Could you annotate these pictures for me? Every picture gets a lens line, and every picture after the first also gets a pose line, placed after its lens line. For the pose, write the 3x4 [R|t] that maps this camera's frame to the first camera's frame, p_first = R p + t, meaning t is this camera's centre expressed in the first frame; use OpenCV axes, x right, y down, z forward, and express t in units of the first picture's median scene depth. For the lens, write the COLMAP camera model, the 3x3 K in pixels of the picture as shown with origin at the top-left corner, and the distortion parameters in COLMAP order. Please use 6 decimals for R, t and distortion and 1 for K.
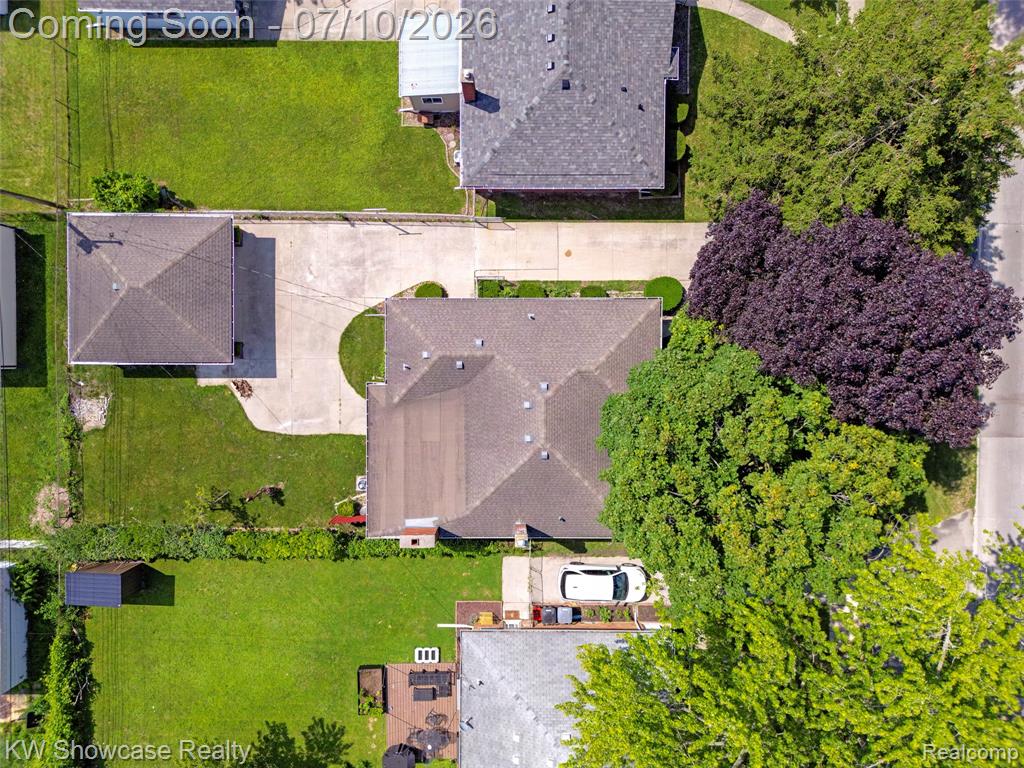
lens RADIAL K [[719.8, 0, 516.4], [0, 719.8, 377.9], [0, 0, 1]] dist [0.086173, -0.078814]
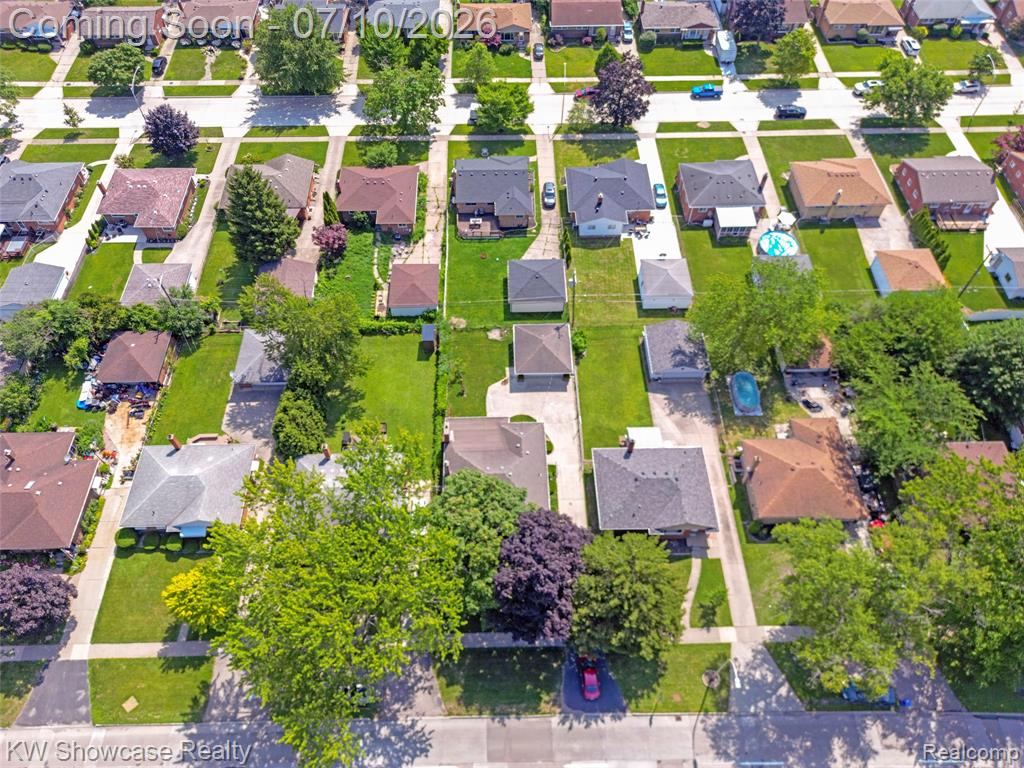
lens RADIAL K [[719.8, 0, 516.4], [0, 719.8, 377.9], [0, 0, 1]] dist [0.086173, -0.078814]
pose [[0.030825, 0.816903, -0.575951, 1.009056], [-0.999256, 0.011826, -0.036706, 0.065015], [-0.023174, 0.576654, 0.816660, -0.980861]]
